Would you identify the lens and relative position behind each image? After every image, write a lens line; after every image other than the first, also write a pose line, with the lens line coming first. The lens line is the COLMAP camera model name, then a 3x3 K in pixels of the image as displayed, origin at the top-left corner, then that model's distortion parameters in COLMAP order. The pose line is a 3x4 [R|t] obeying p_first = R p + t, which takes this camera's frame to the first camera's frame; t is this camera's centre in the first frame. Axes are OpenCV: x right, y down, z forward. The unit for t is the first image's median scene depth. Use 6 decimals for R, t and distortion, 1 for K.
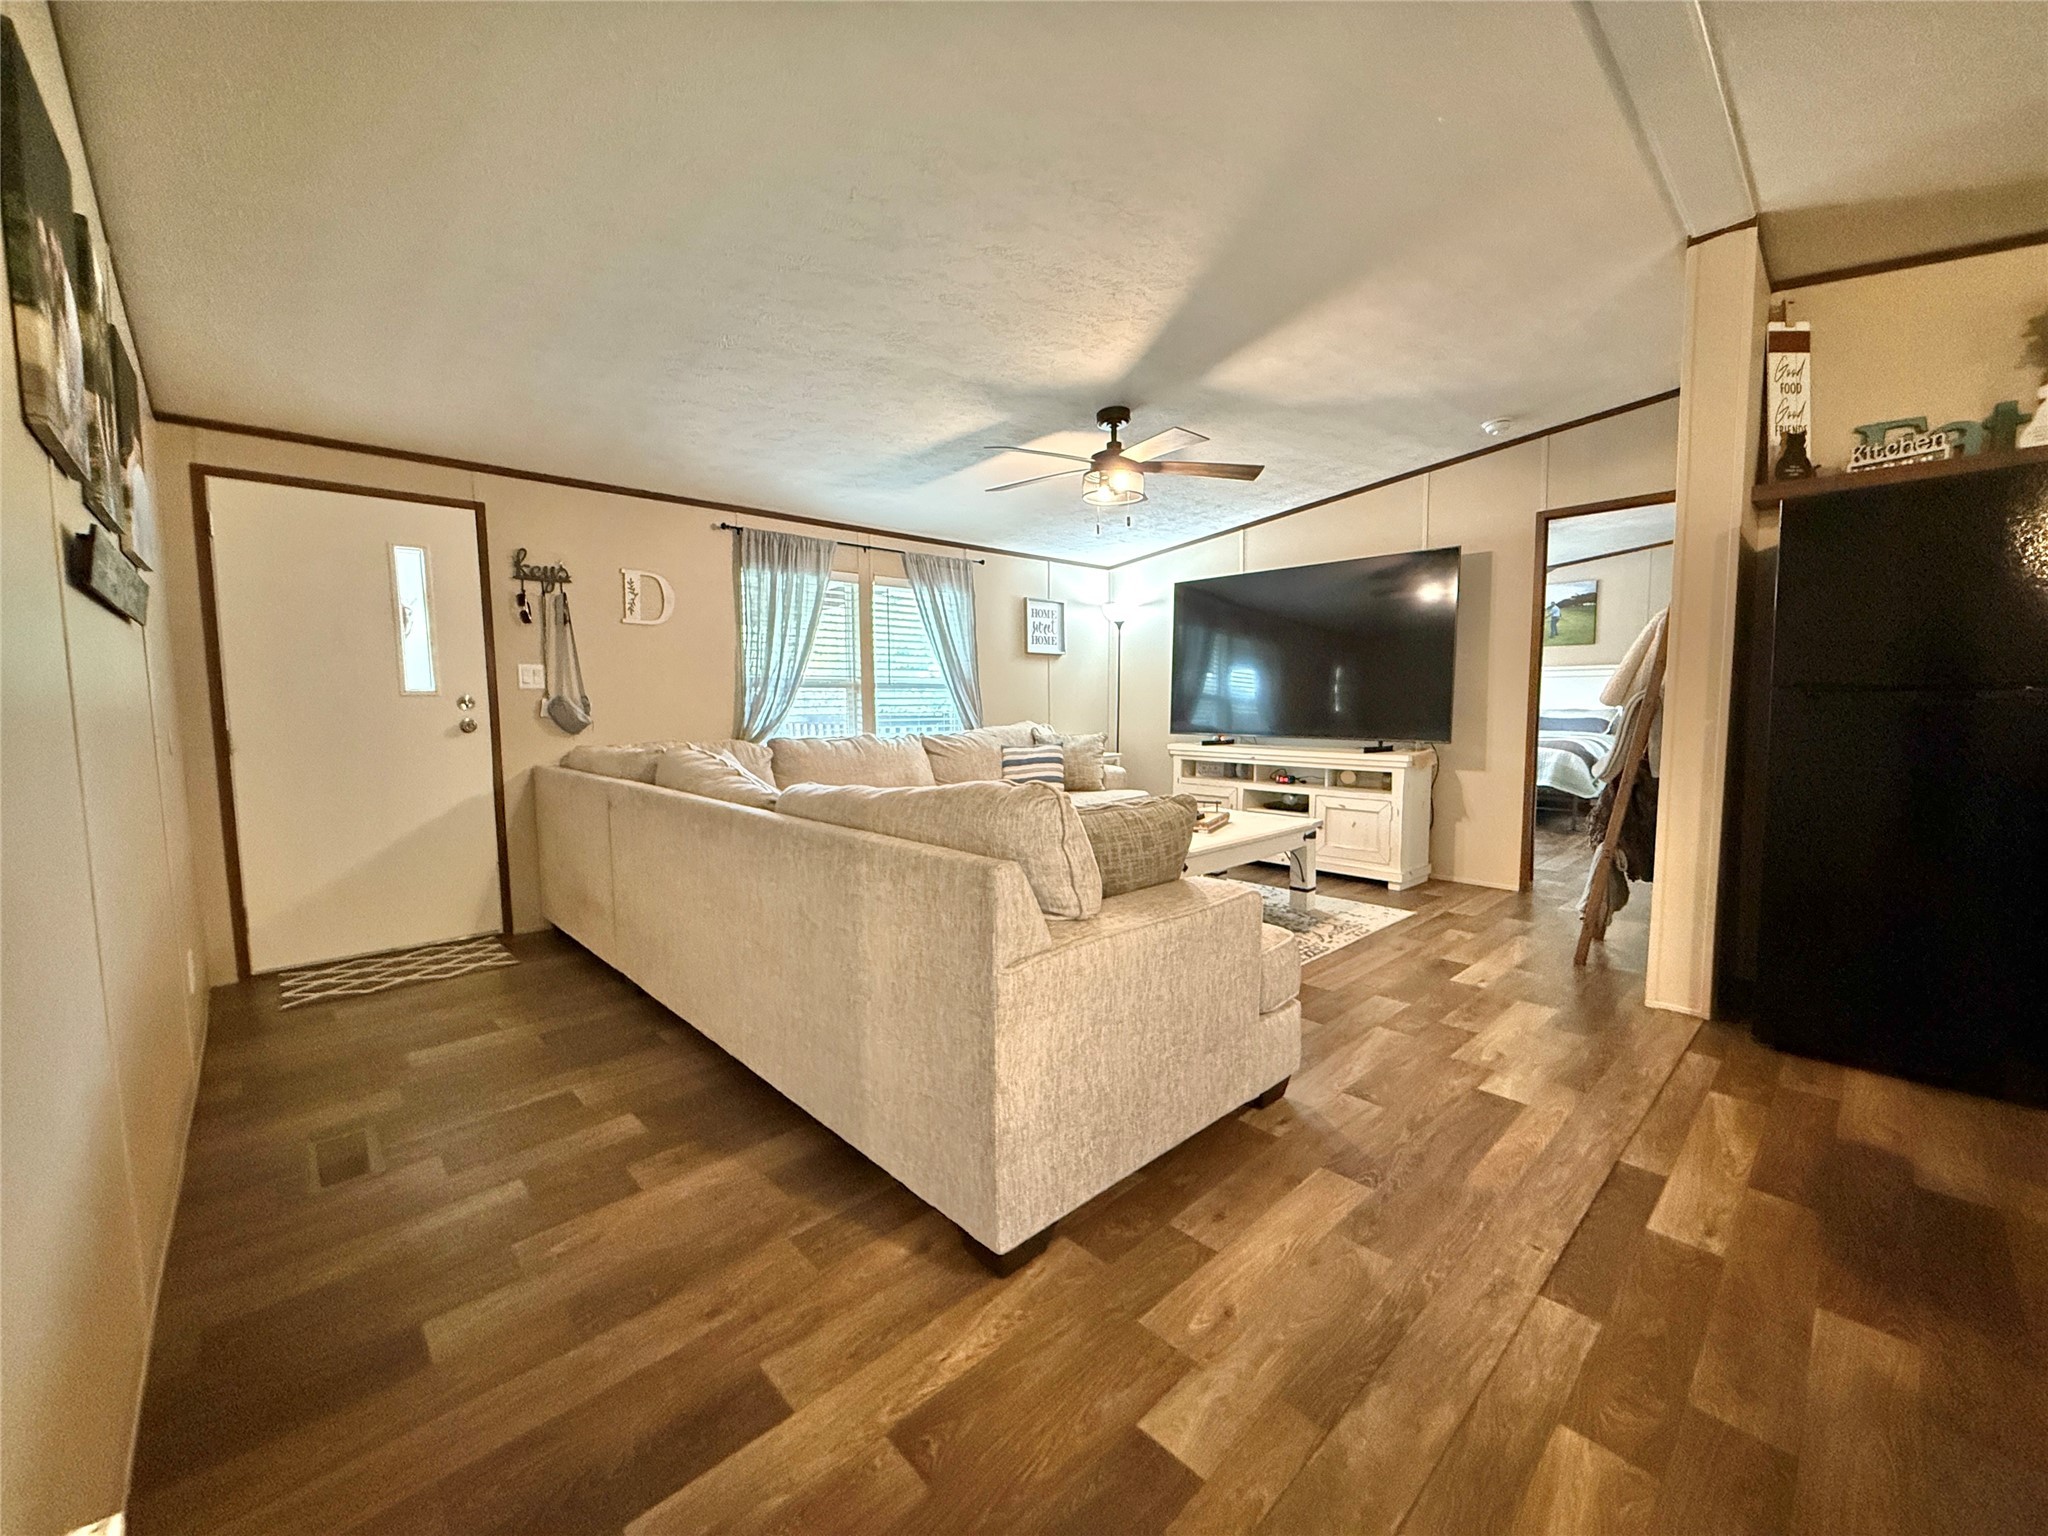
lens RADIAL K [[811.2, 0, 1009.7], [0, 811.2, 762.4], [0, 0, 1]] dist [-0.001974, 0.001472]
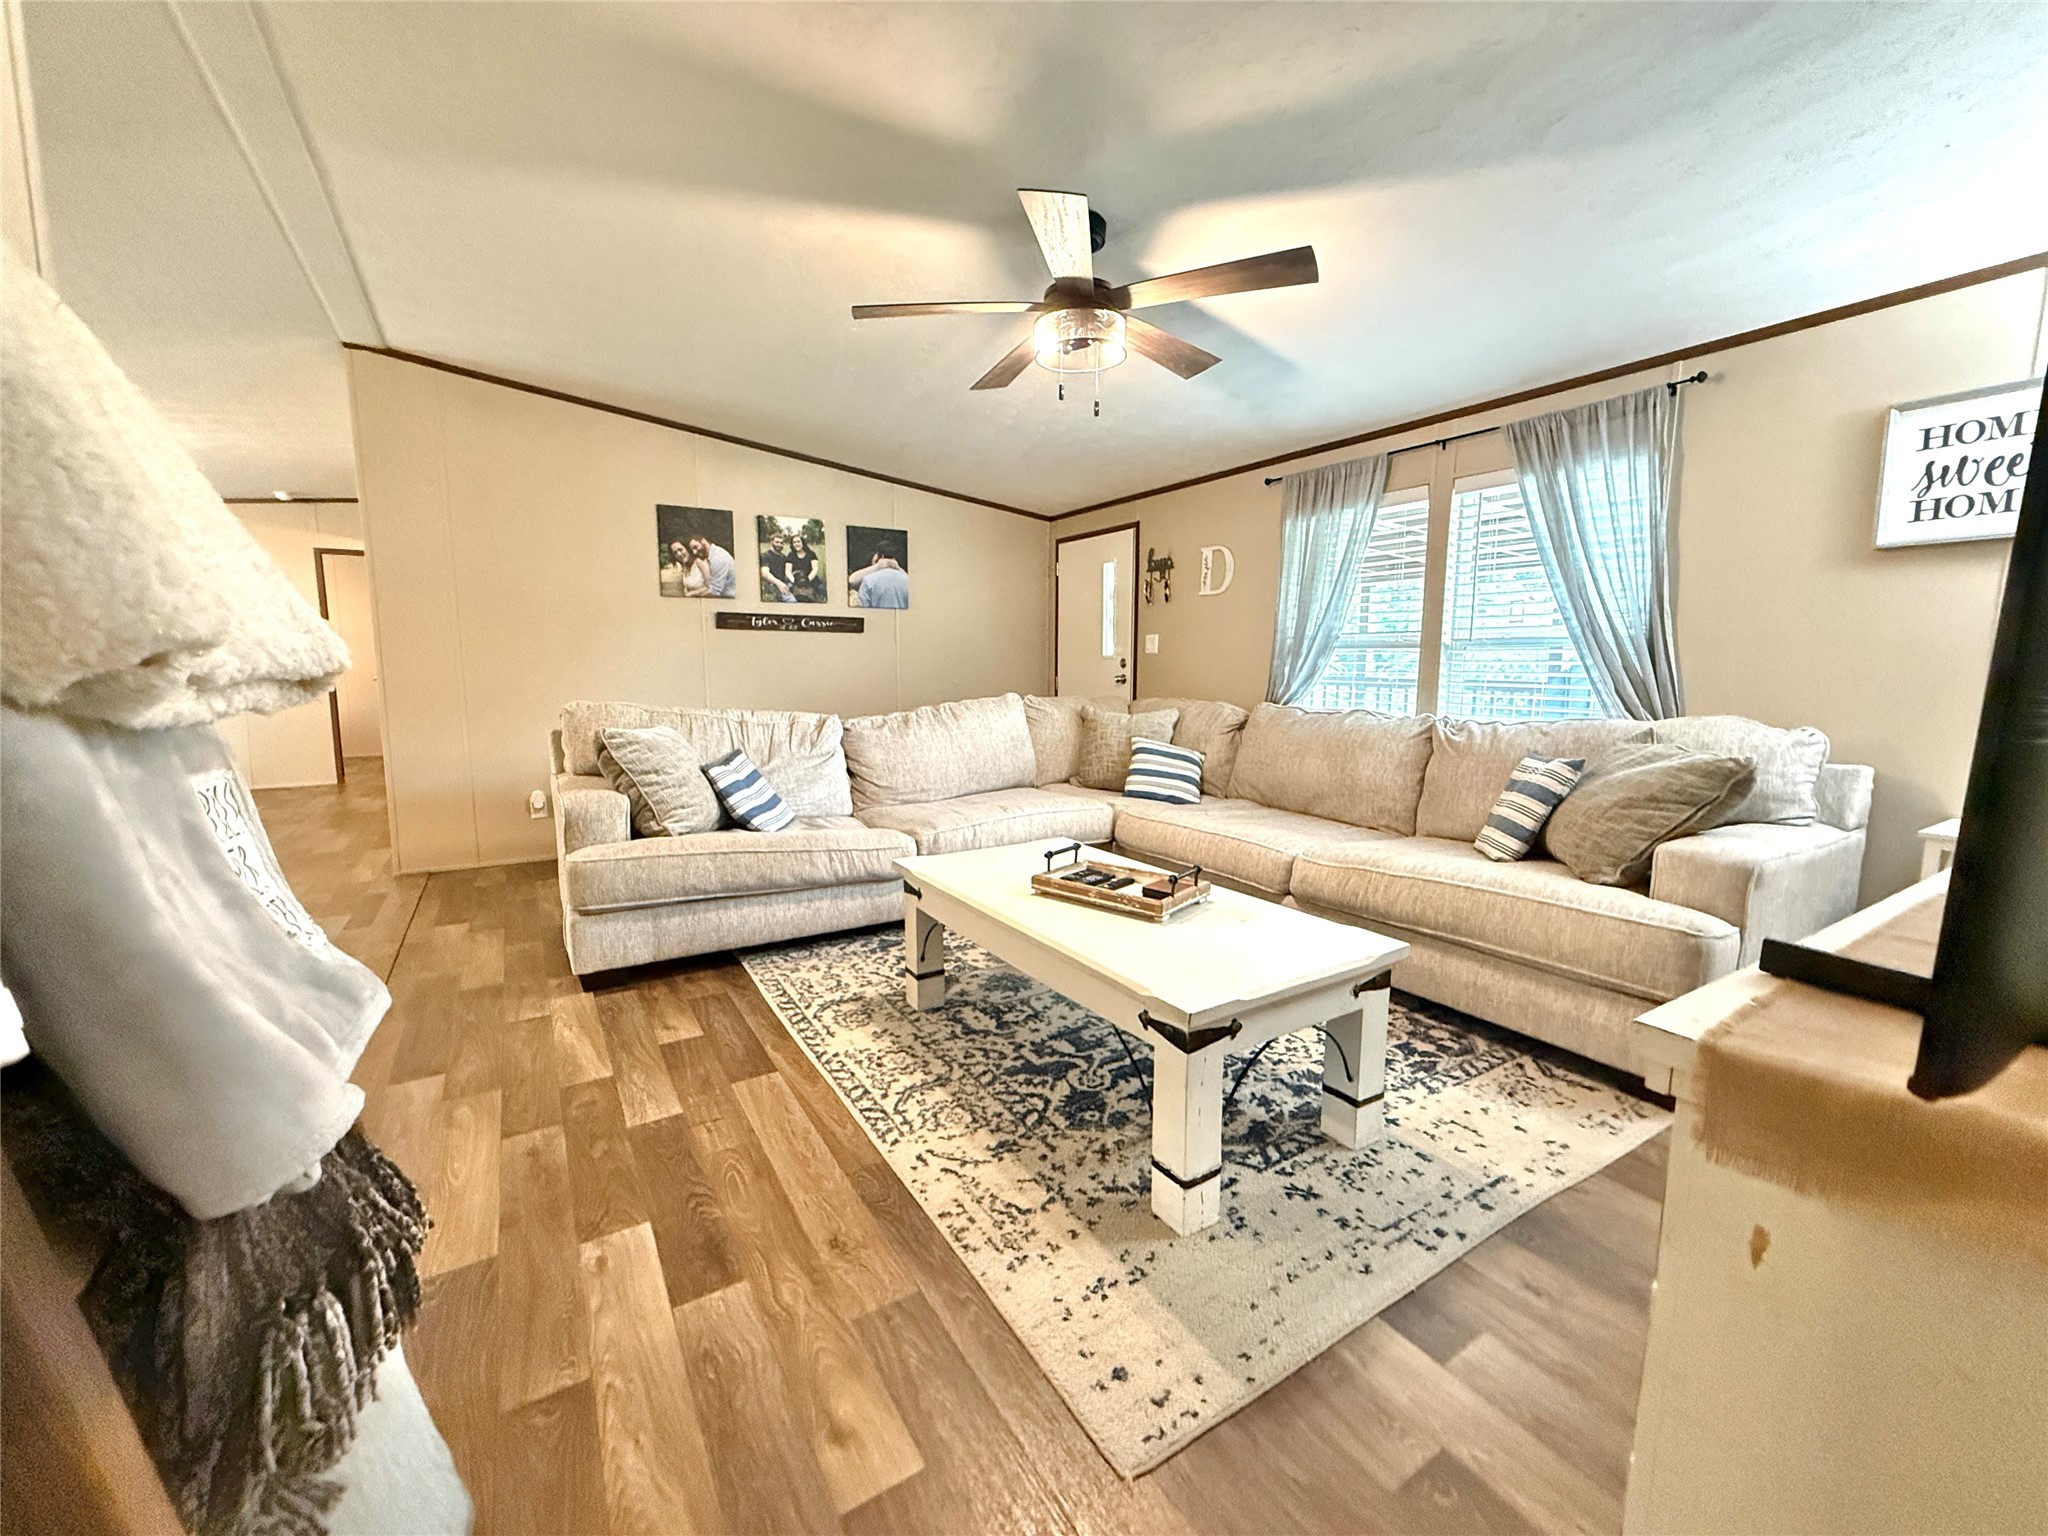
lens RADIAL K [[811.2, 0, 1020.5], [0, 811.2, 760.3], [0, 0, 1]] dist [-0.001974, 0.001472]
pose [[-0.186639, 0.121931, -0.974833, 0.645876], [-0.080135, 0.987072, 0.138804, -0.070745], [0.979155, 0.104025, -0.174455, 0.866376]]
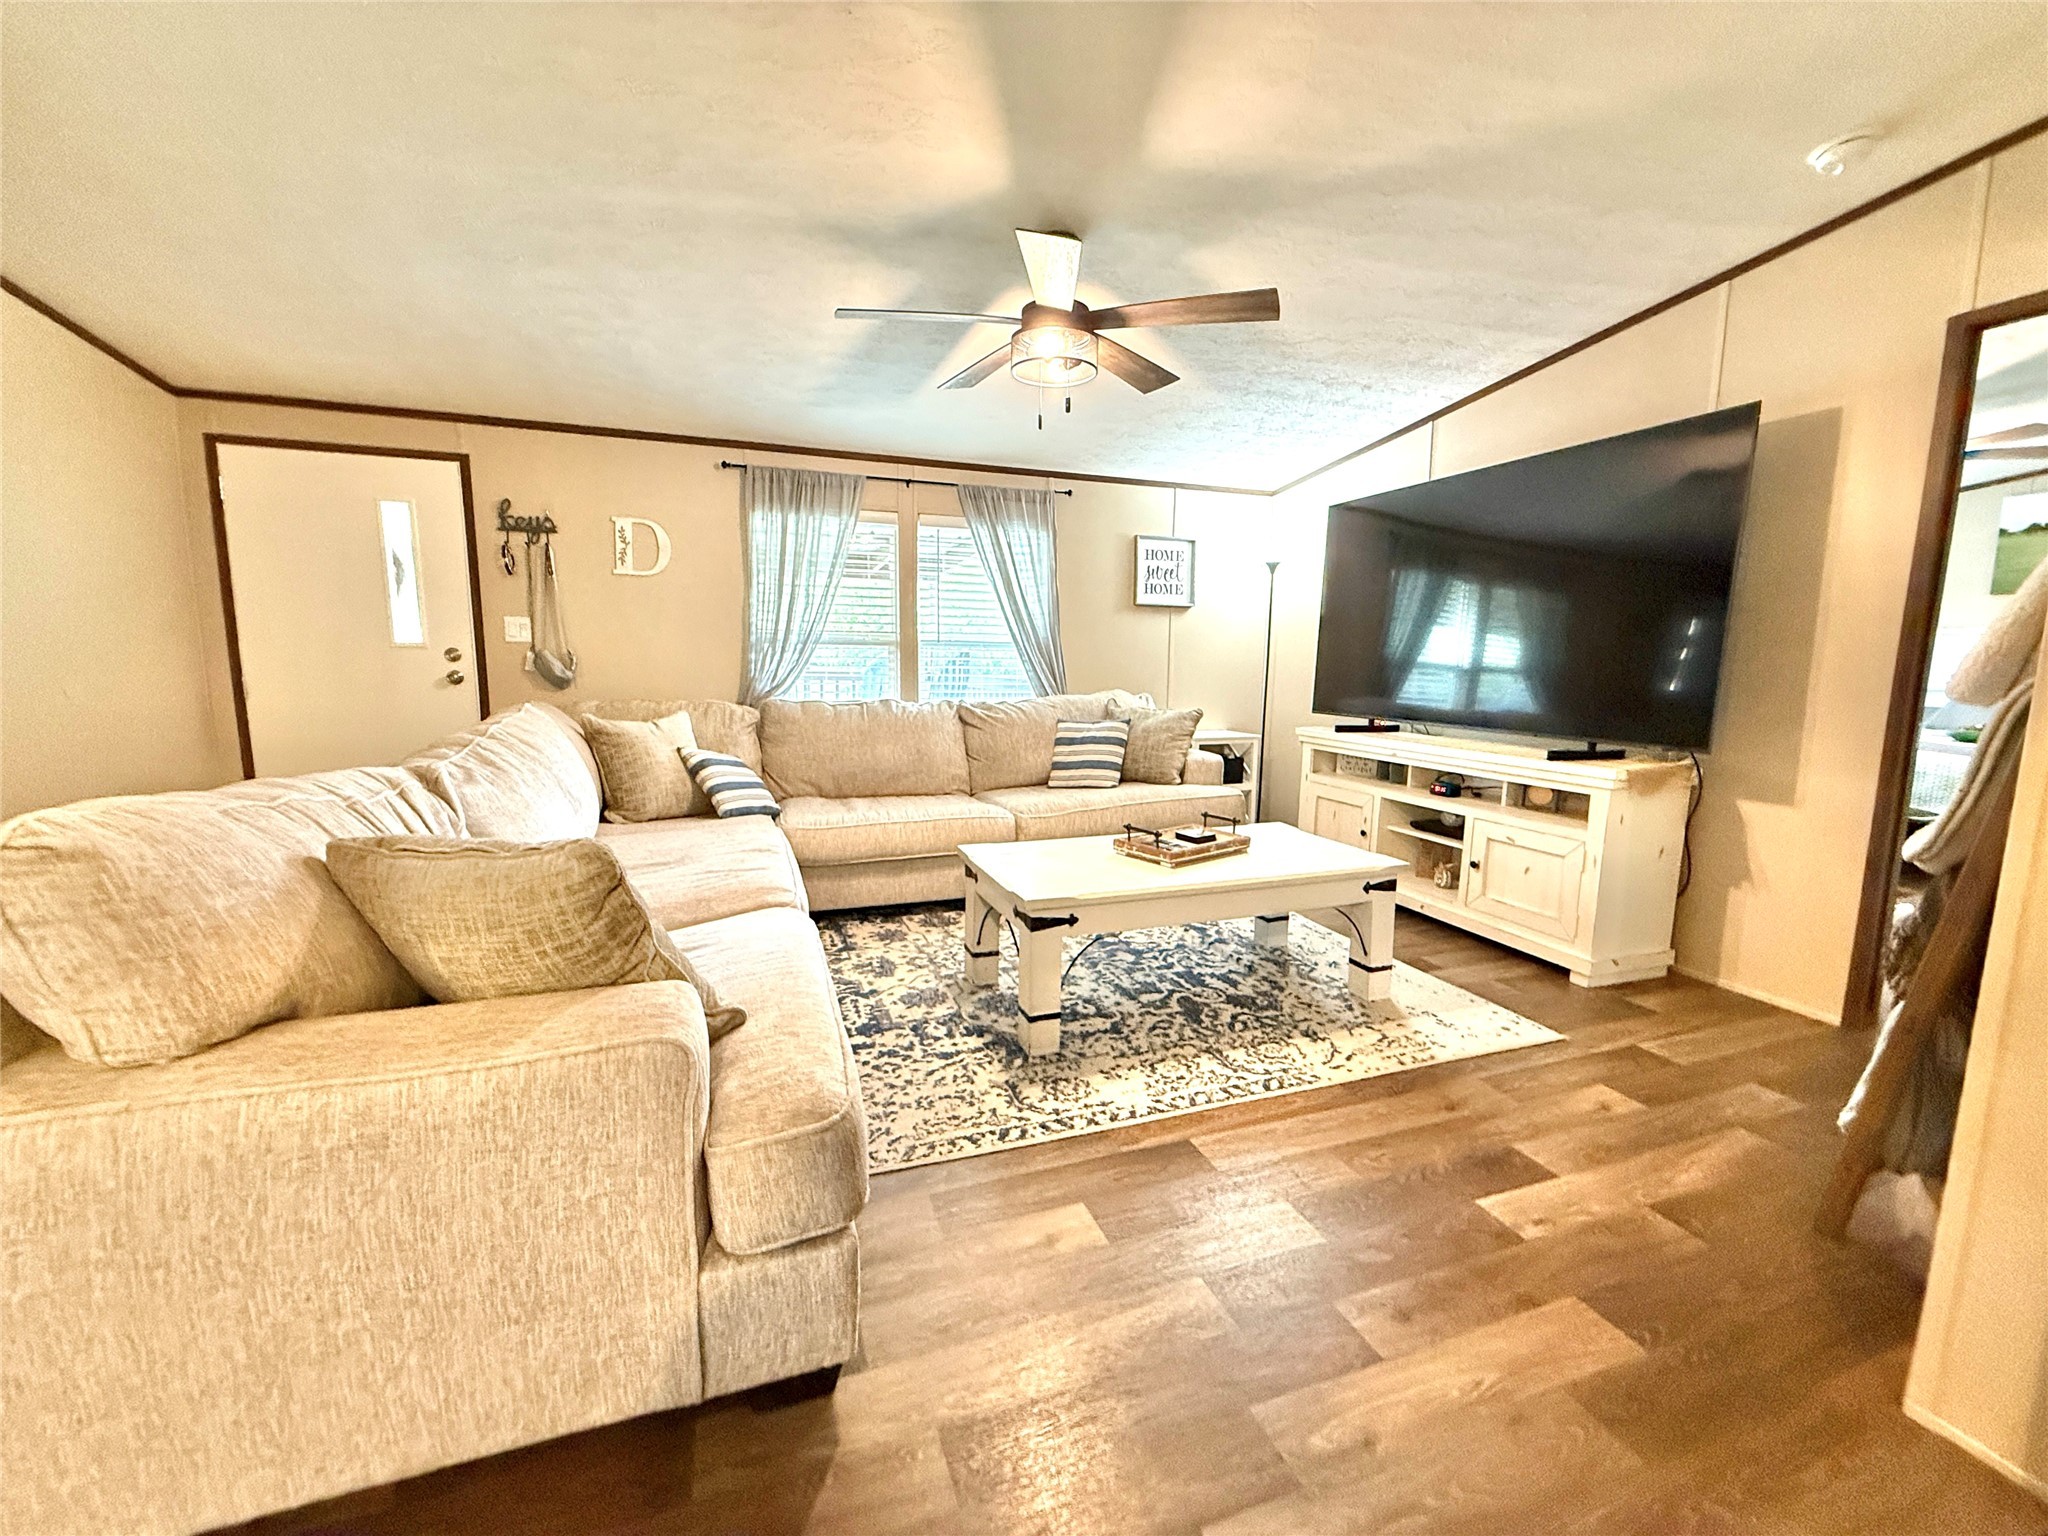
lens RADIAL K [[811.2, 0, 1015.2], [0, 811.2, 762.3], [0, 0, 1]] dist [-0.001974, 0.001472]
pose [[0.918499, 0.067718, -0.389582, 0.305401], [-0.048522, 0.997083, 0.058918, -0.026784], [0.392436, -0.035213, 0.919105, 0.266576]]
